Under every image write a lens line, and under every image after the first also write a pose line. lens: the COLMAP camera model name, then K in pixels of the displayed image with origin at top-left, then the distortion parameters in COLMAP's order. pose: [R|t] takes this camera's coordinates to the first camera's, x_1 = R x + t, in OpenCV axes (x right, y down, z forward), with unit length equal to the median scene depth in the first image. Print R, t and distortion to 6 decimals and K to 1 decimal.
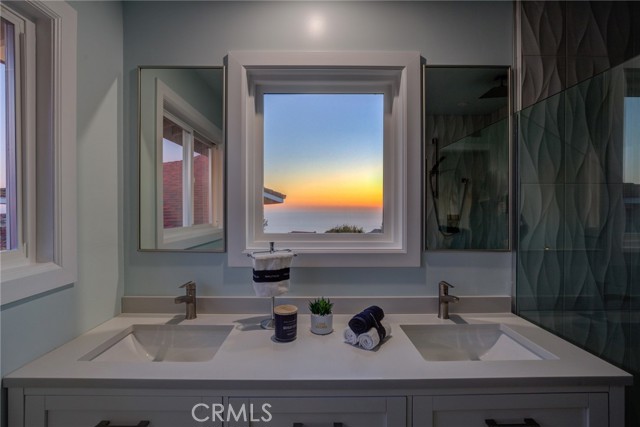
lens RADIAL K [[291.5, 0, 317.2], [0, 291.5, 211.9], [0, 0, 1]] dist [-0.015451, -0.000042]
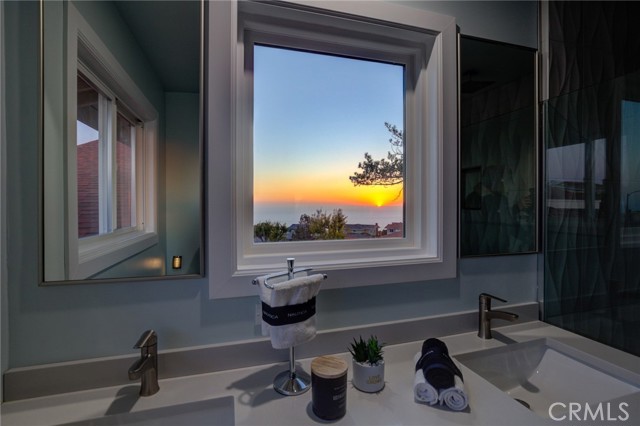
lens RADIAL K [[293.5, 0, 316.6], [0, 293.5, 206.3], [0, 0, 1]] dist [-0.010752, 0.000094]
pose [[0.962657, -0.008208, 0.270598, -0.255912], [0.009595, 0.999947, -0.003803, -0.014125], [-0.270552, 0.006258, 0.962685, 0.313145]]
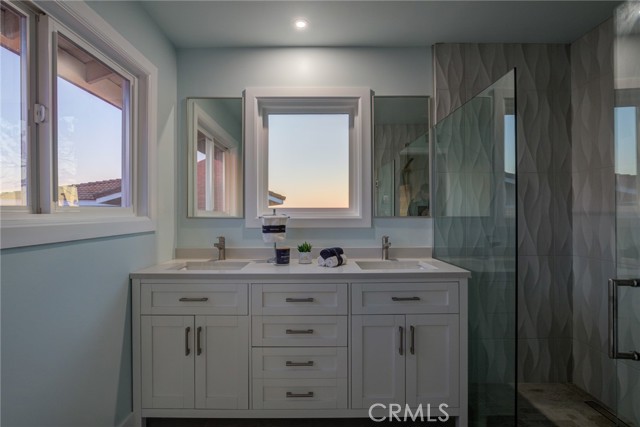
lens RADIAL K [[291.5, 0, 317.2], [0, 291.5, 211.9], [0, 0, 1]] dist [-0.015451, -0.000042]
pose [[0.999995, -0.003079, -0.000995, 0.074059], [0.003067, 0.999914, -0.012759, 0.128838], [0.001034, 0.012756, 0.999918, -0.541677]]
